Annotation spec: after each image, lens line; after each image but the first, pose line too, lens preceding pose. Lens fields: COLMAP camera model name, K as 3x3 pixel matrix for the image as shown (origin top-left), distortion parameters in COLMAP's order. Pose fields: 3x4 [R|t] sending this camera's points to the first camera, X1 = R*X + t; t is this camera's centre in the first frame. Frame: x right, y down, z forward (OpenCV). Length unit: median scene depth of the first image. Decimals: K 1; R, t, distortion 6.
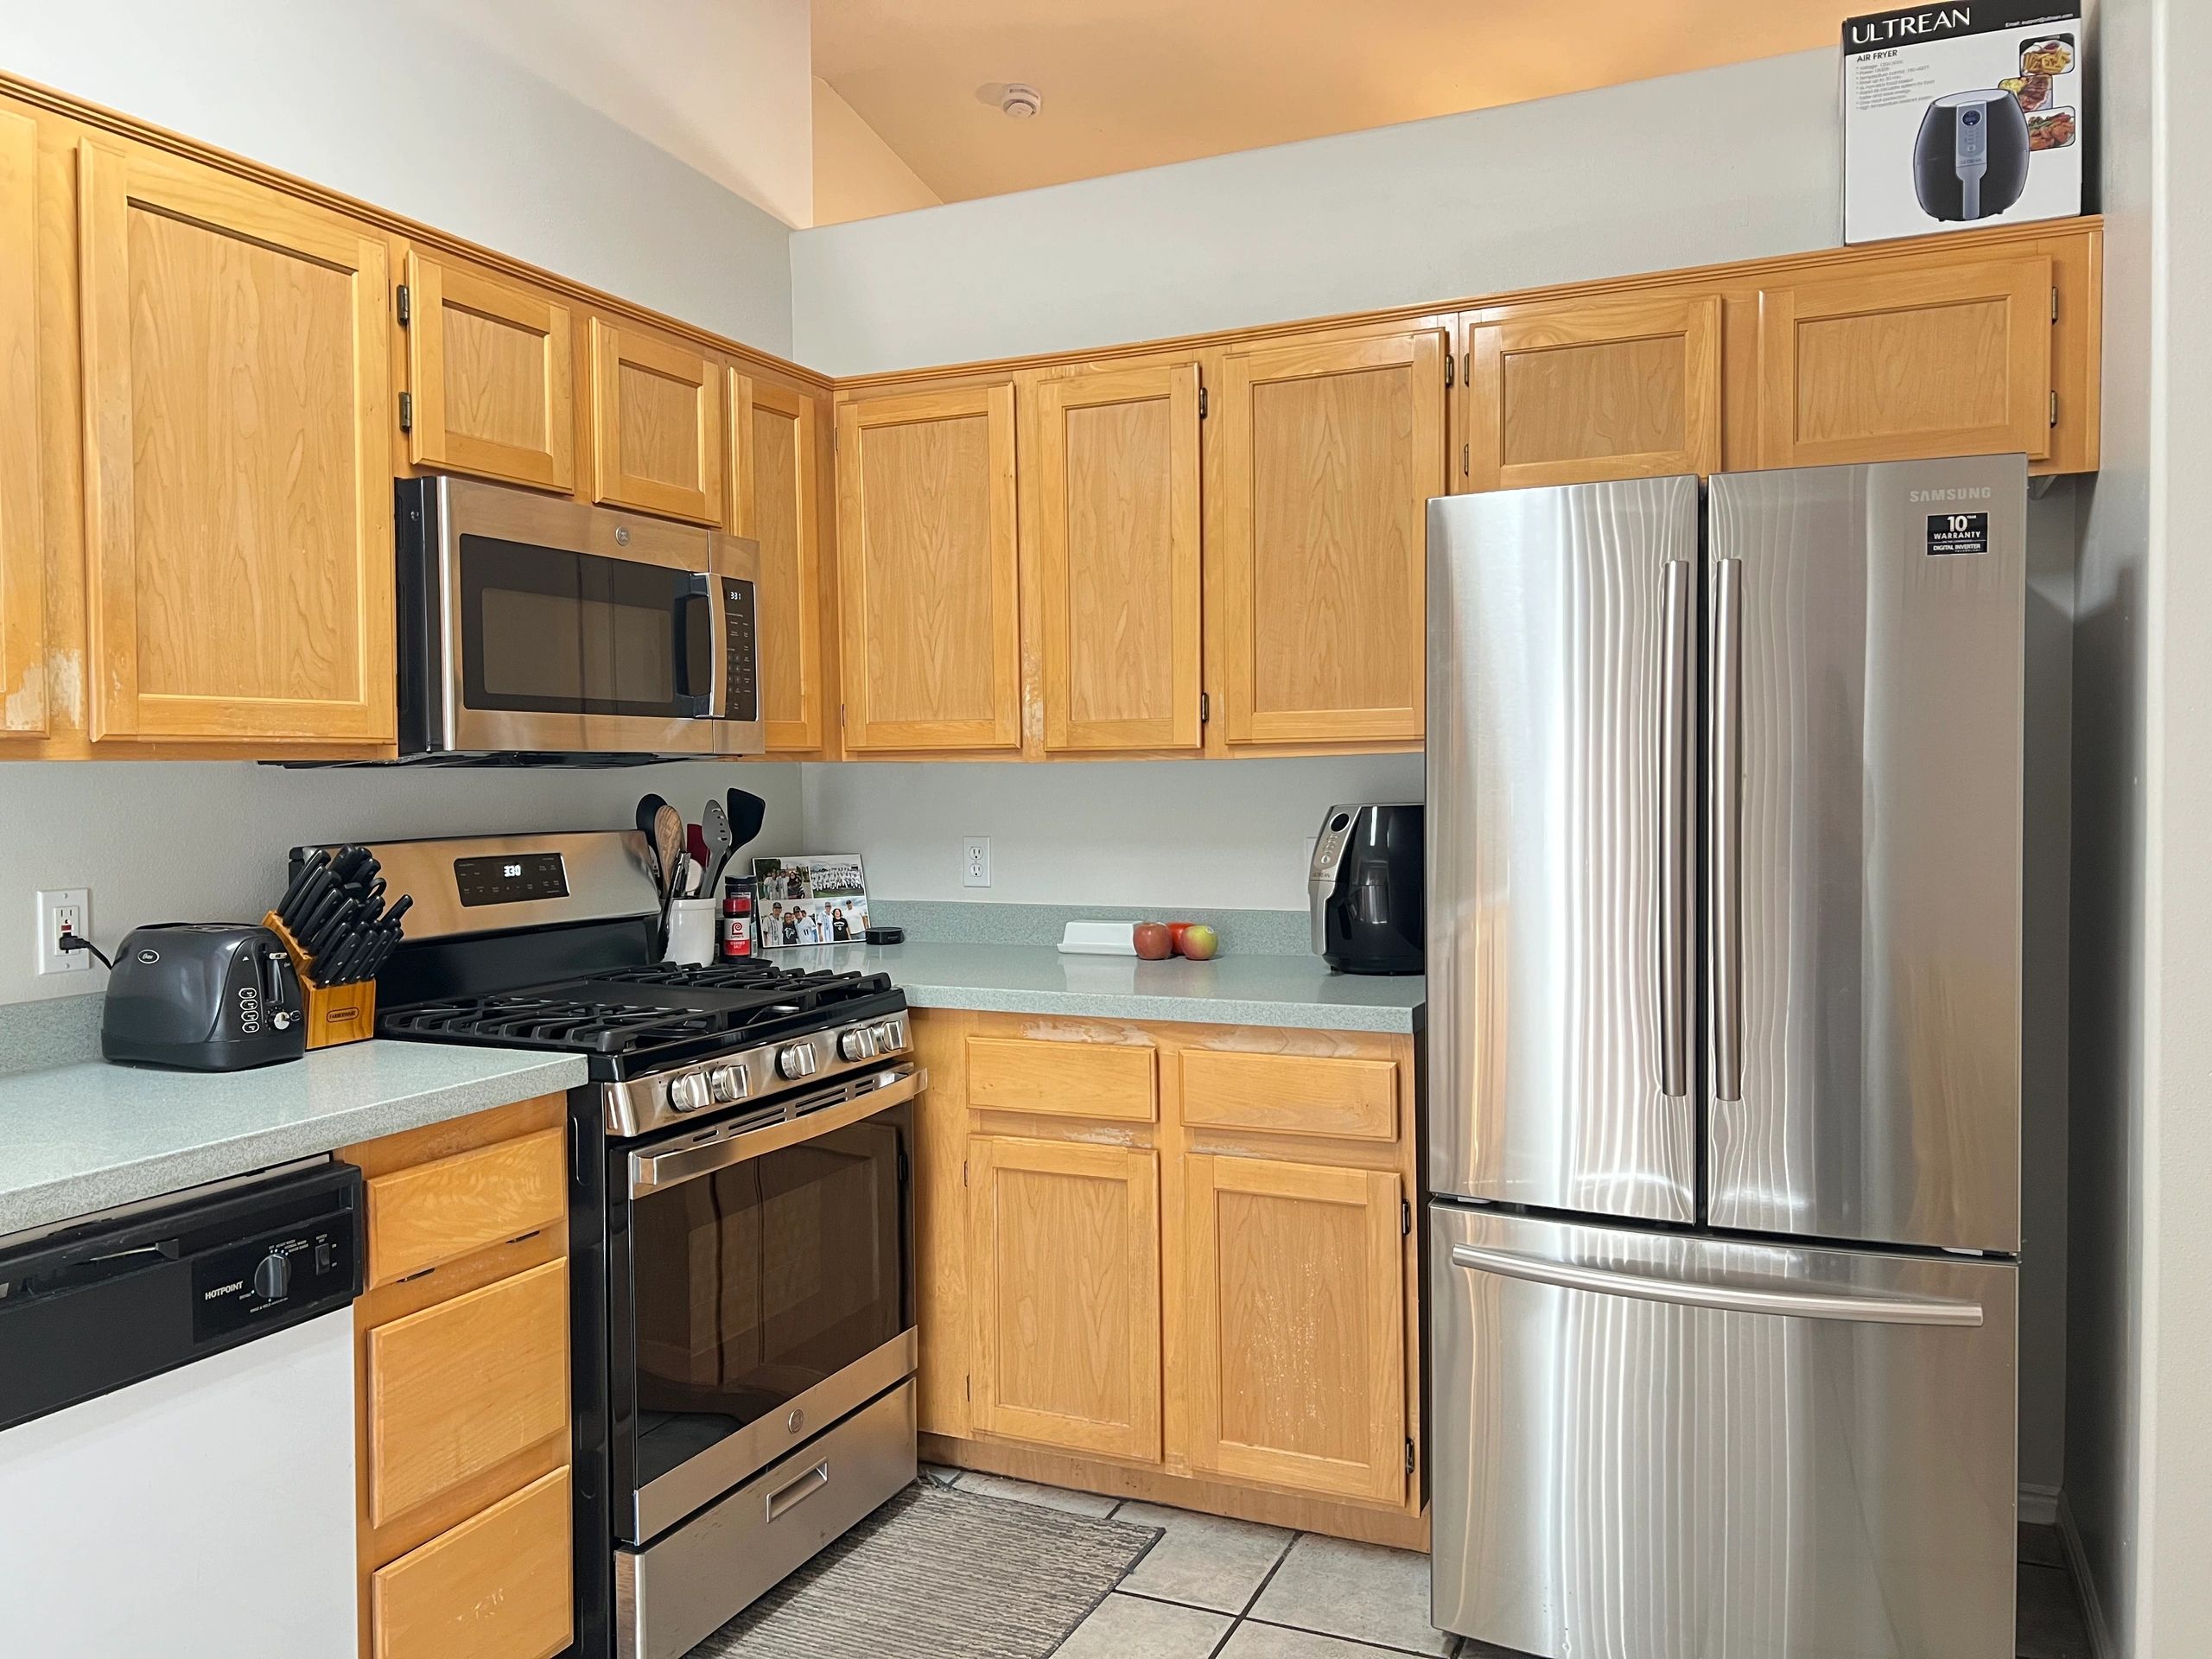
lens RADIAL K [[1674.2, 0, 1106.4], [0, 1674.2, 821.6], [0, 0, 1]] dist [0.043173, -0.057665]
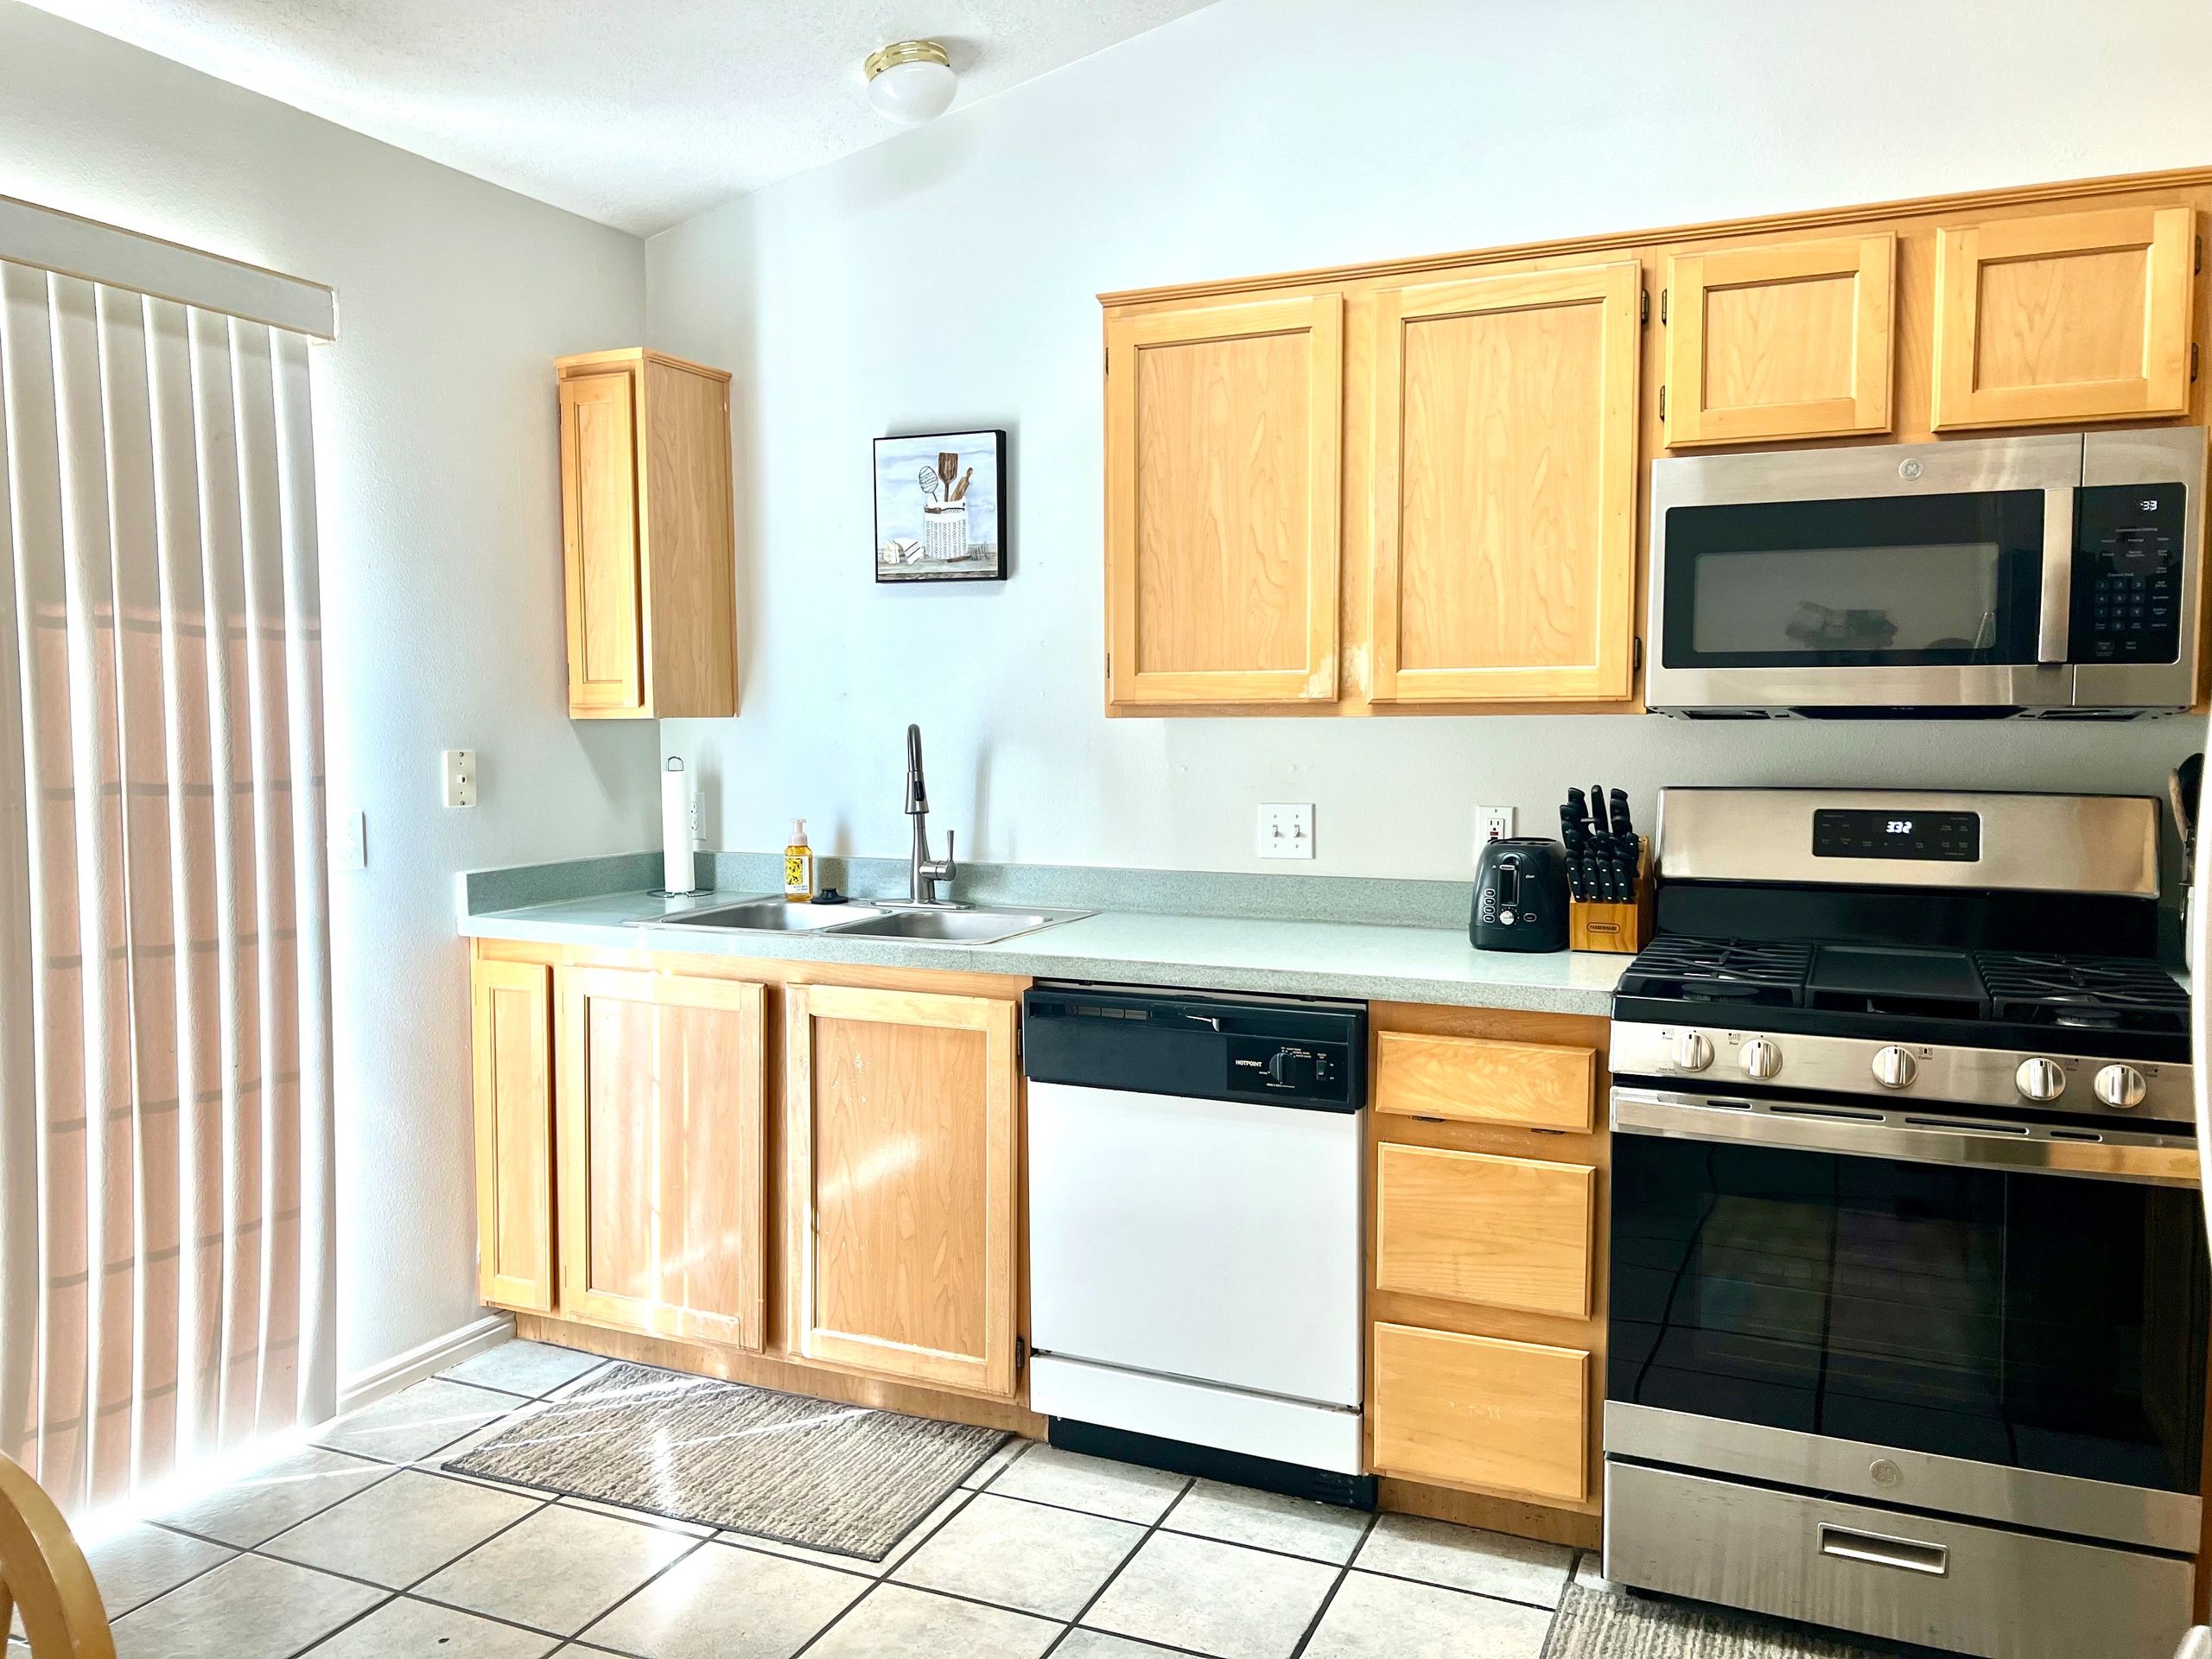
lens RADIAL K [[1674.2, 0, 1104.2], [0, 1674.2, 830.7], [0, 0, 1]] dist [0.043173, -0.057665]
pose [[-0.011294, 0.078223, -0.996872, 0.800261], [-0.029612, 0.996472, 0.078527, -0.040481], [0.999498, 0.030406, -0.008938, 0.711947]]
